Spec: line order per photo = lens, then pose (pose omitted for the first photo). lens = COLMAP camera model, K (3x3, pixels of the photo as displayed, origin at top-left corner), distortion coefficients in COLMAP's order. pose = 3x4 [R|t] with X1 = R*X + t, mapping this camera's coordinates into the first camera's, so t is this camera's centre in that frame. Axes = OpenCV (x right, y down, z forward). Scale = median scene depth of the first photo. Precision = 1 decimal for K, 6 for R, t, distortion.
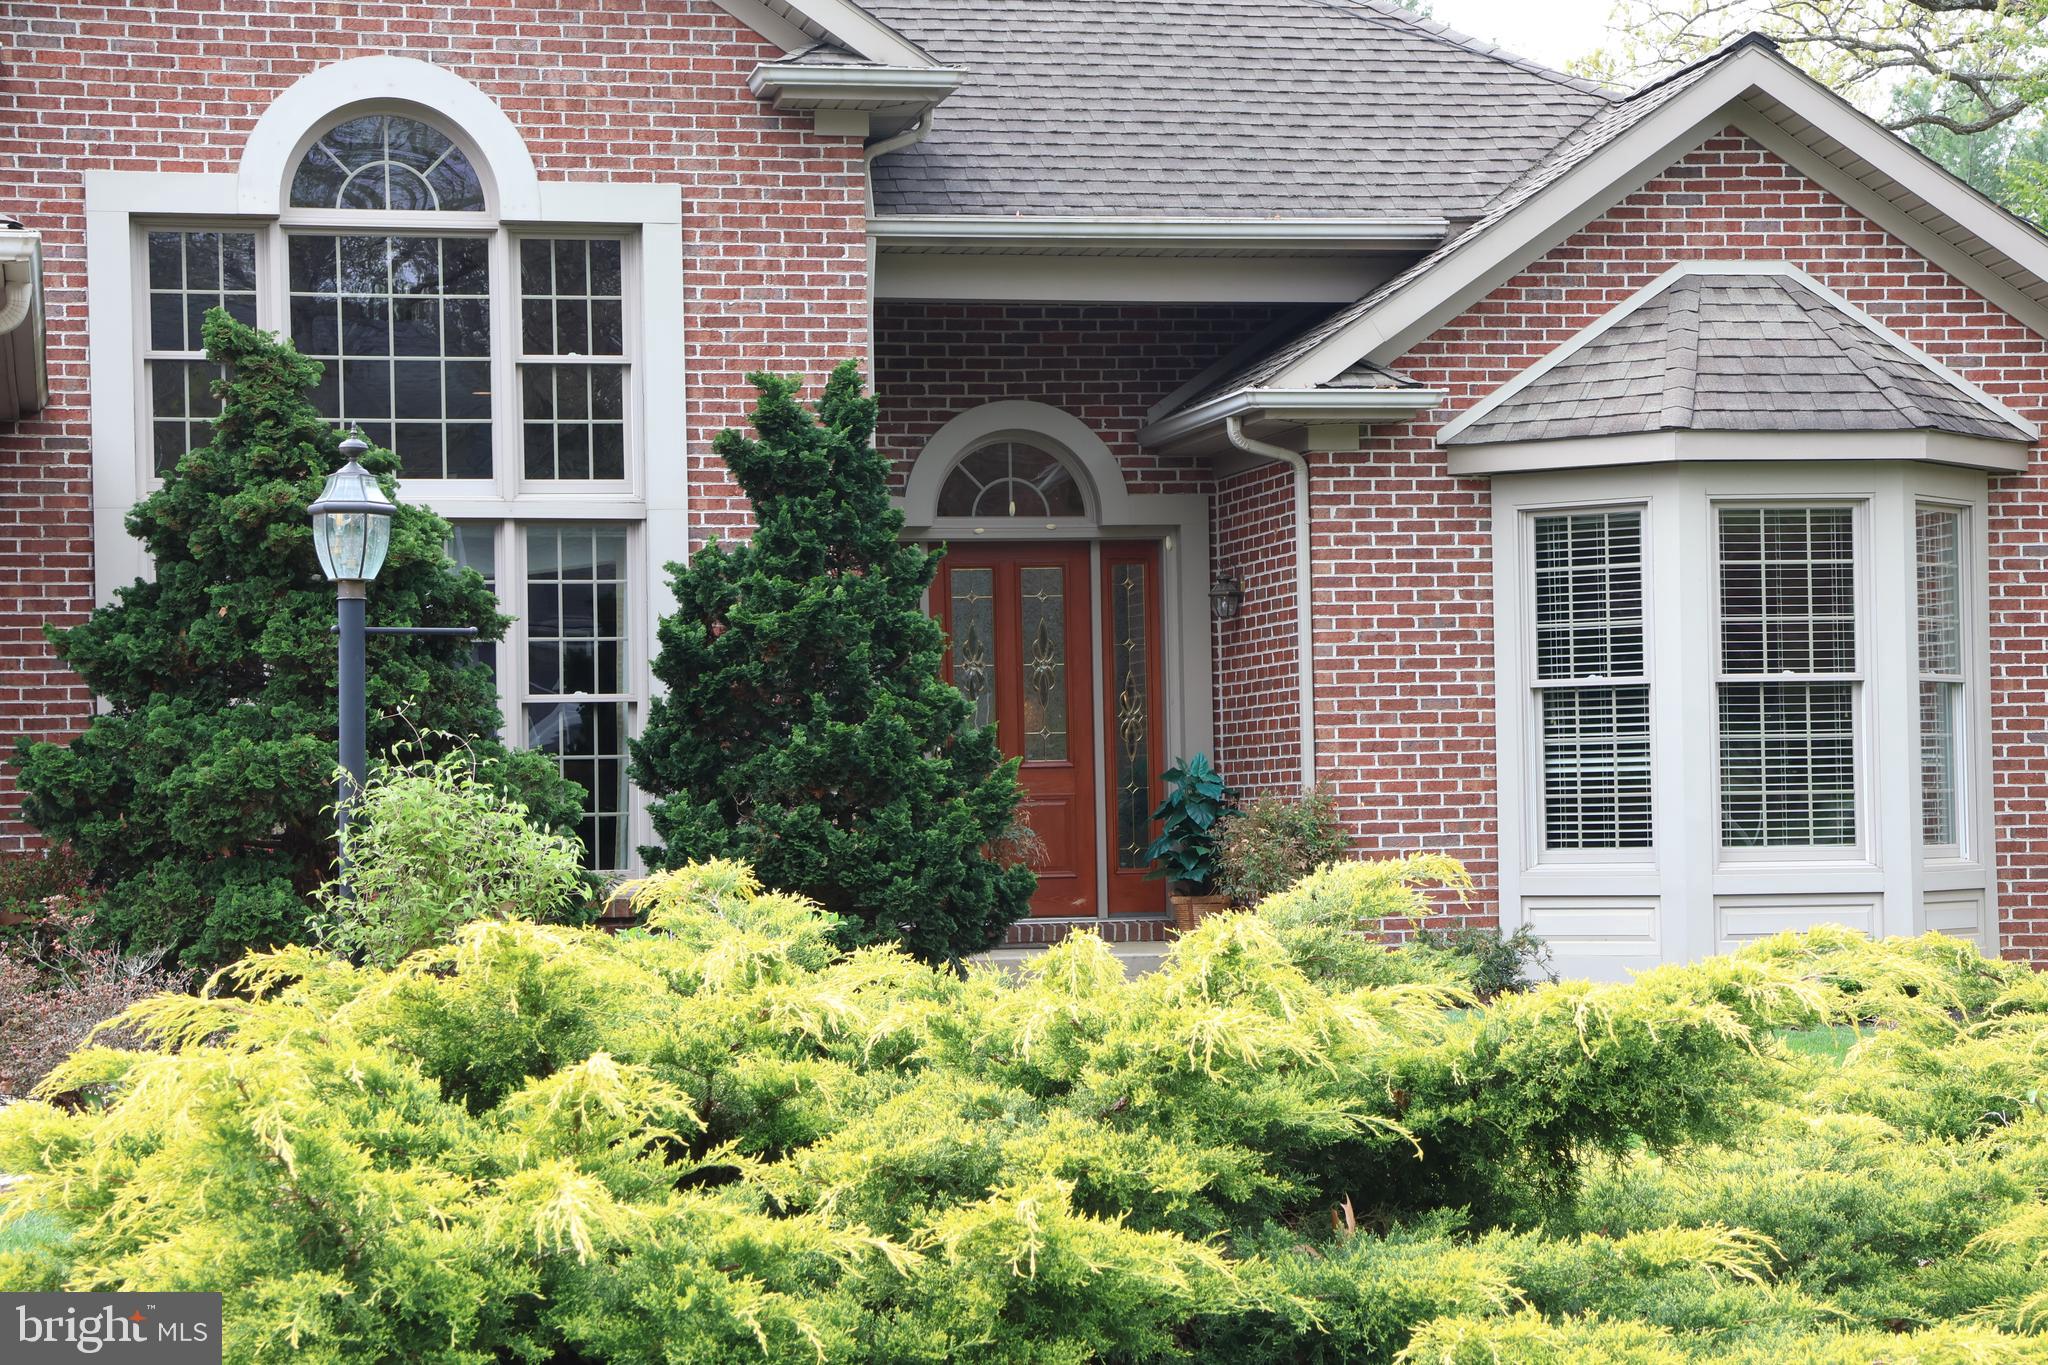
lens RADIAL K [[4572.6, 0, 1030.6], [0, 4572.6, 637.4], [0, 0, 1]] dist [0.368529, 0.534243]
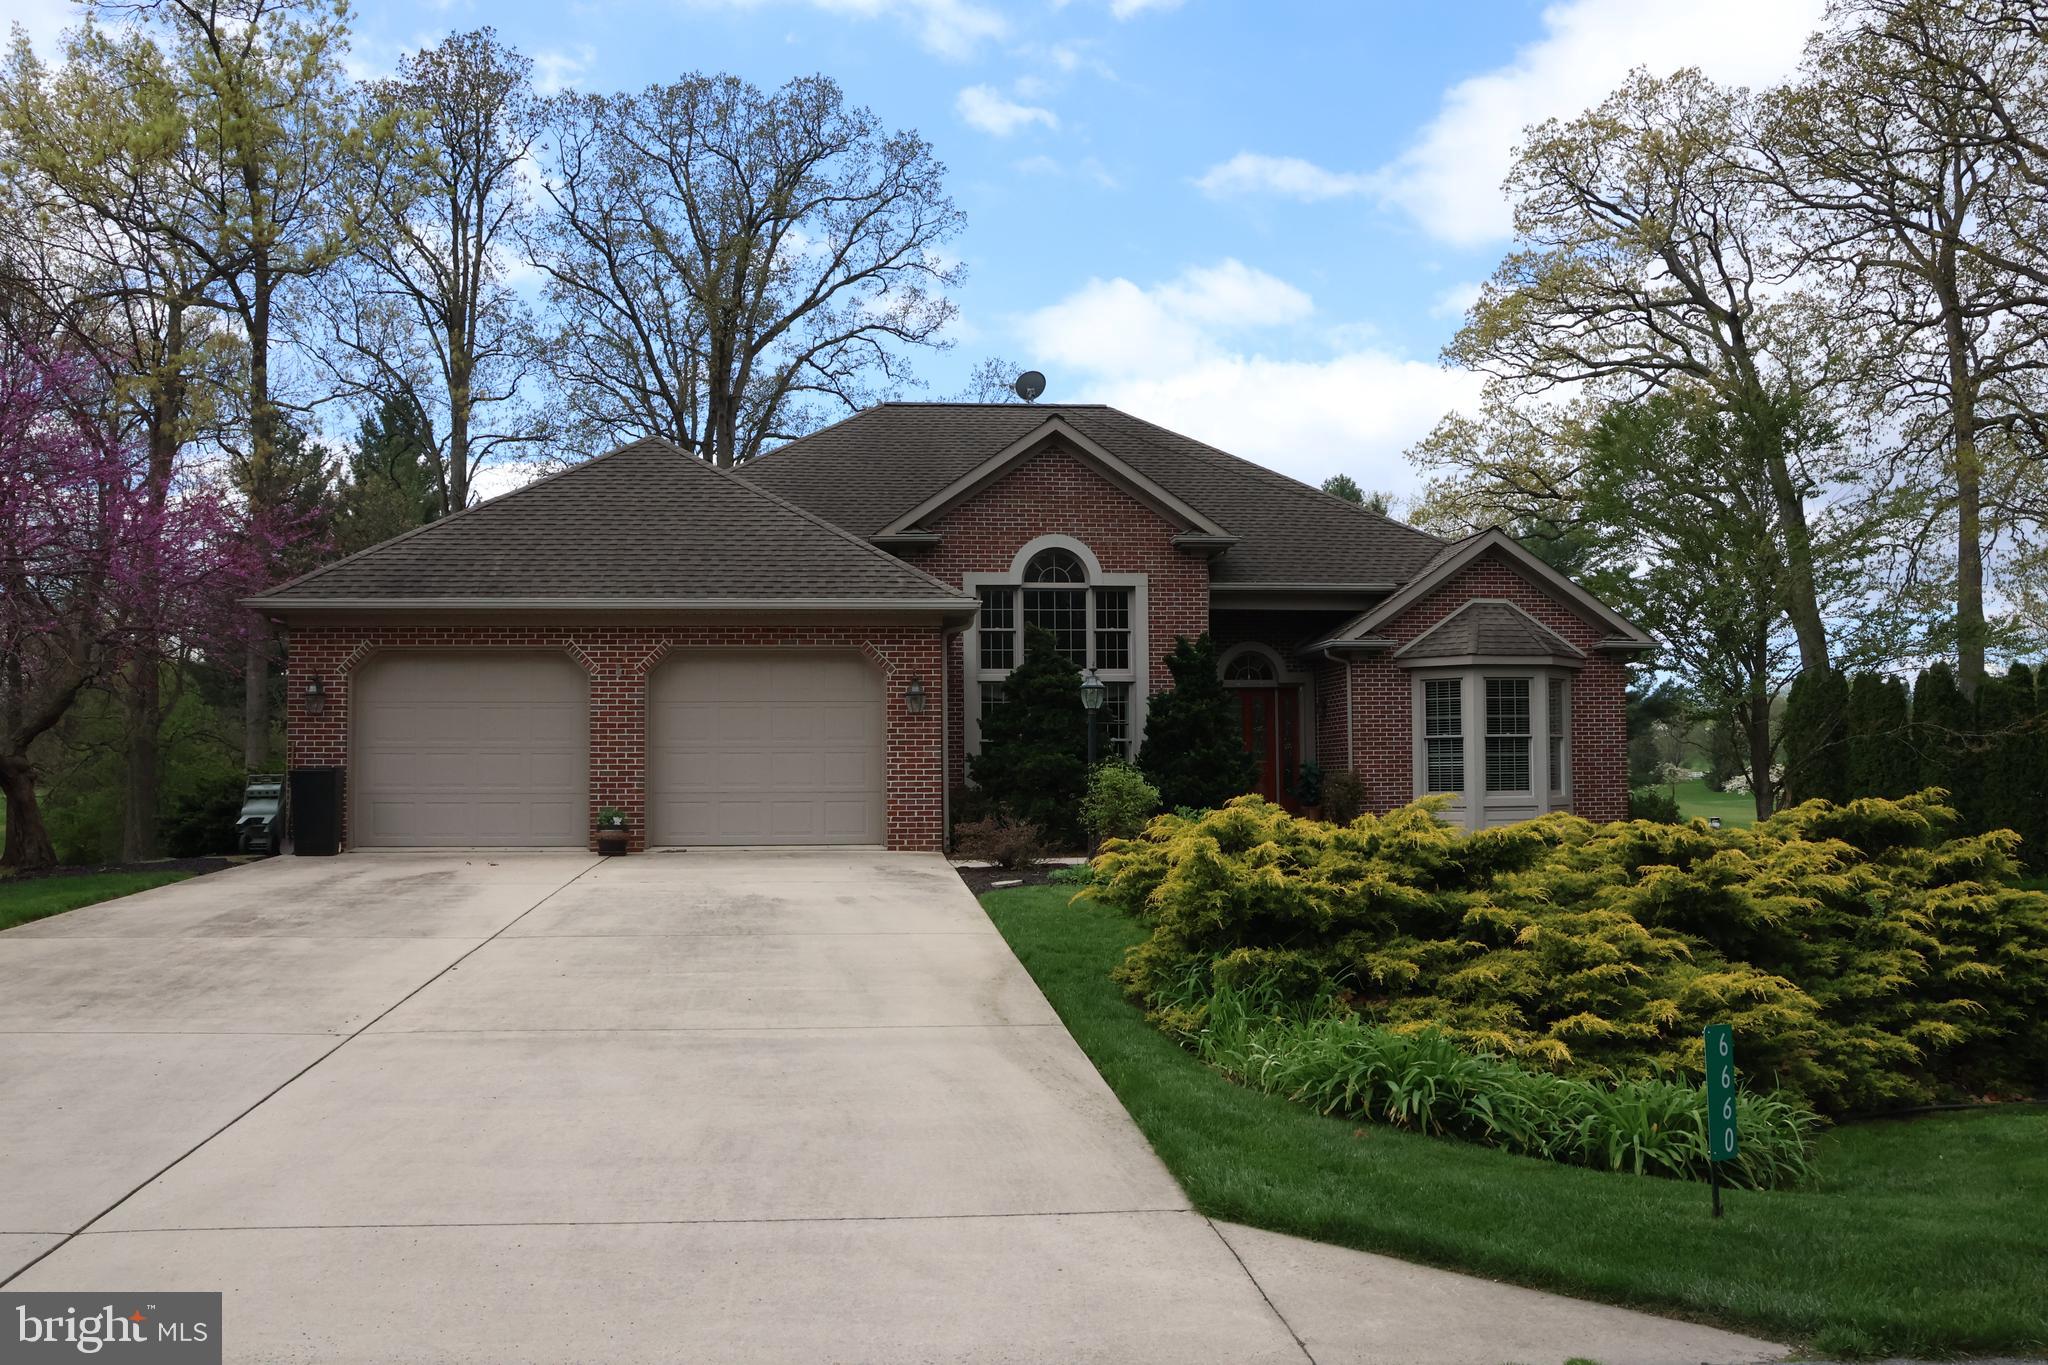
lens RADIAL K [[1716.8, 0, 1013.6], [0, 1716.8, 673.4], [0, 0, 1]] dist [-0.140938, 0.119261]
pose [[0.994650, 0.005457, -0.103157, -0.044940], [-0.007545, 0.999774, -0.019858, -0.007458], [0.103025, 0.020530, 0.994467, -0.148415]]
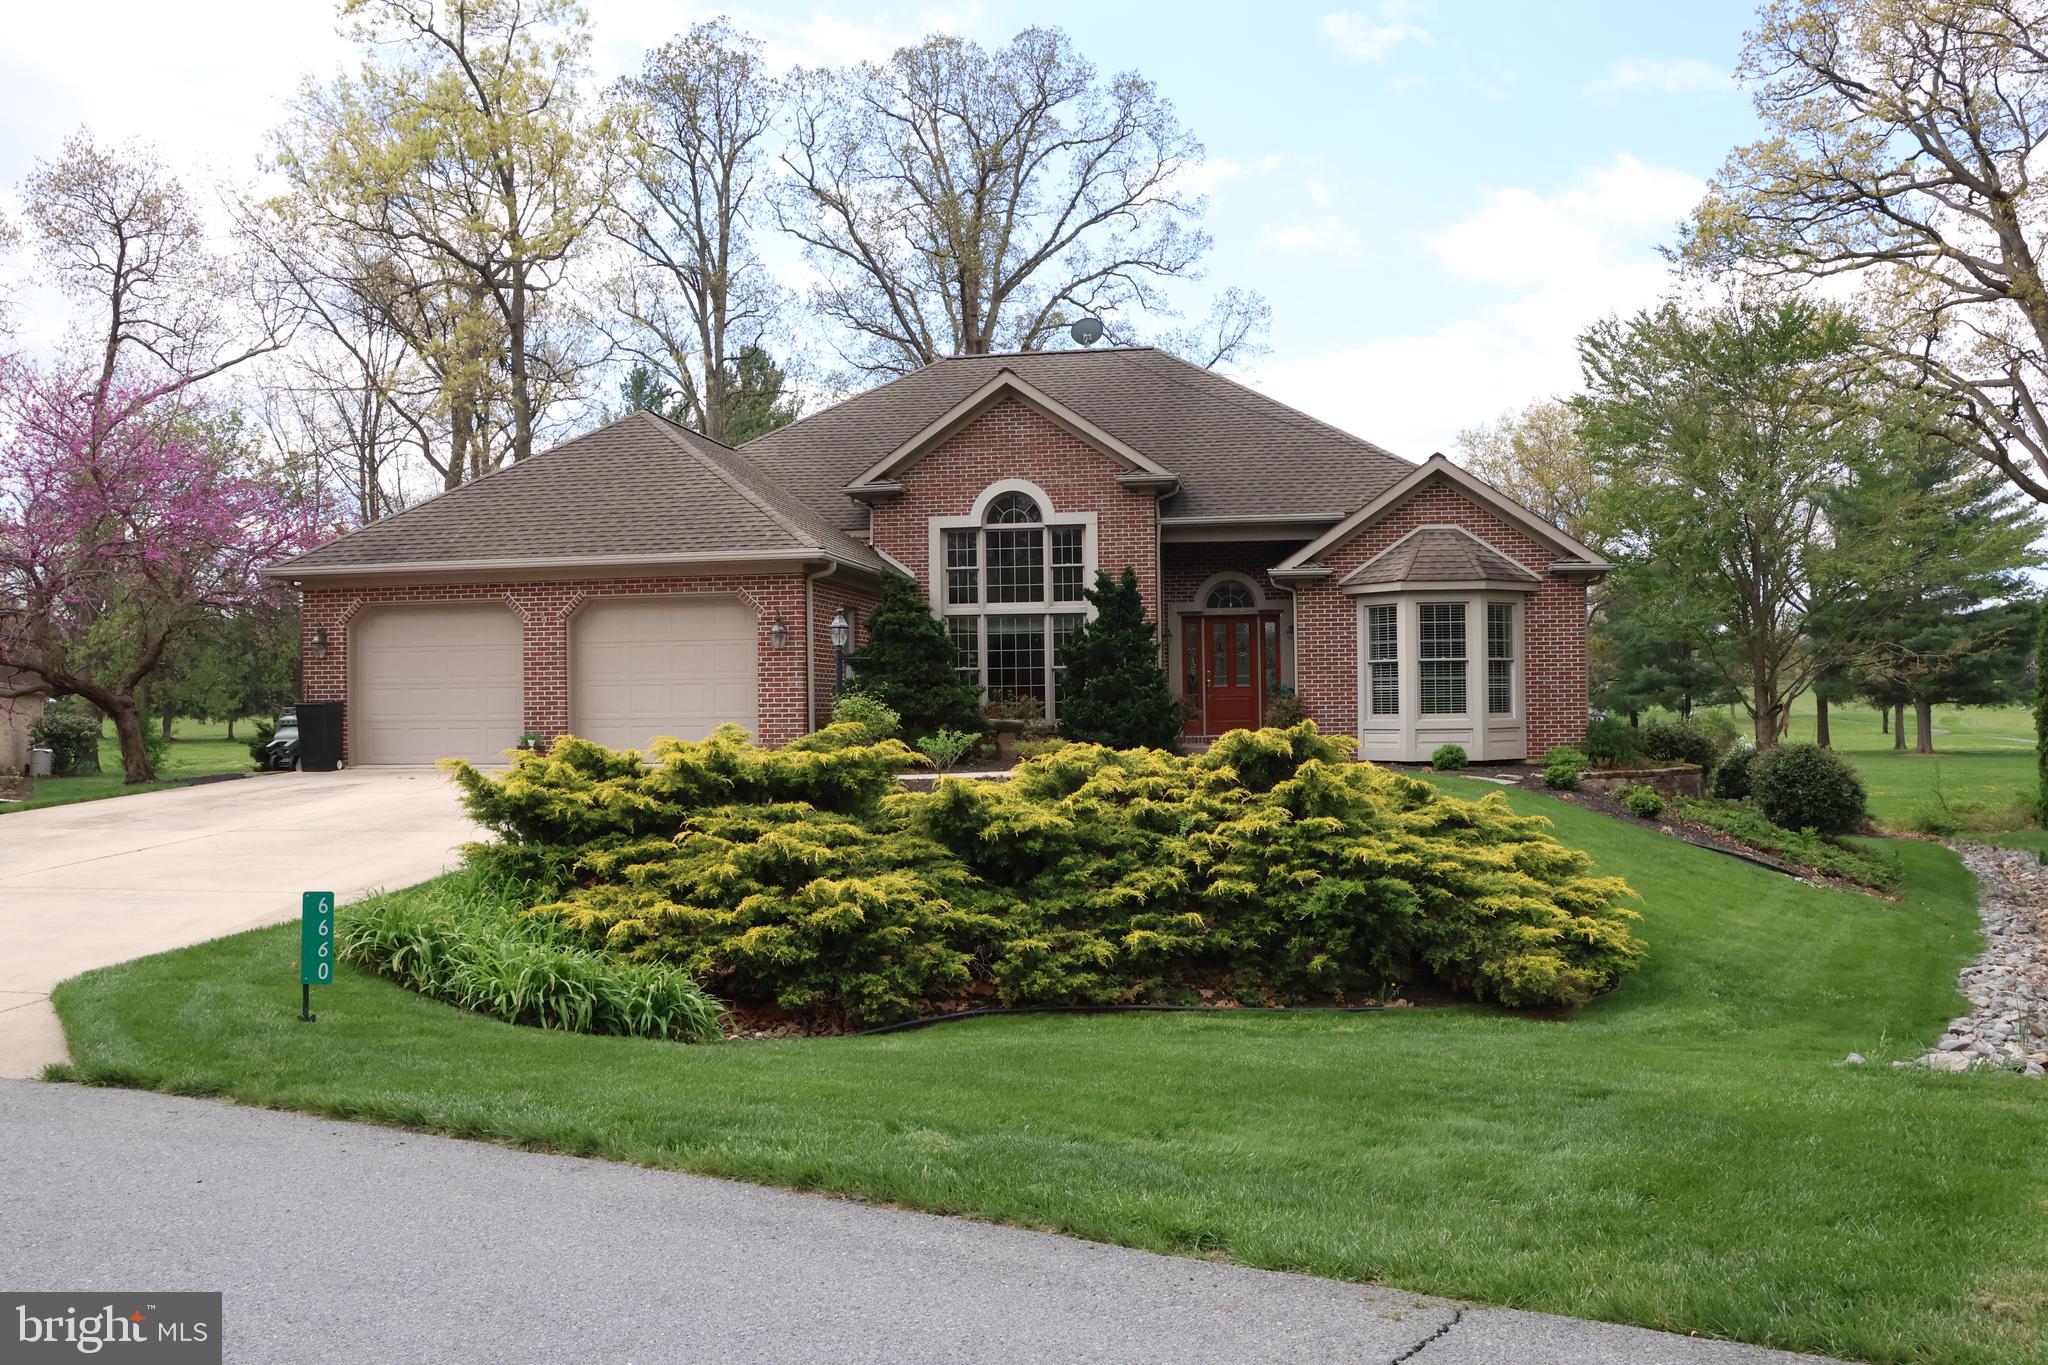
lens RADIAL K [[1722.2, 0, 1019.5], [0, 1722.2, 682.1], [0, 0, 1]] dist [-0.154845, 0.118775]
pose [[0.931858, 0.001825, -0.362818, 0.310558], [0.010504, 0.999432, 0.032006, -0.015512], [0.362670, -0.033637, 0.931310, -0.171001]]
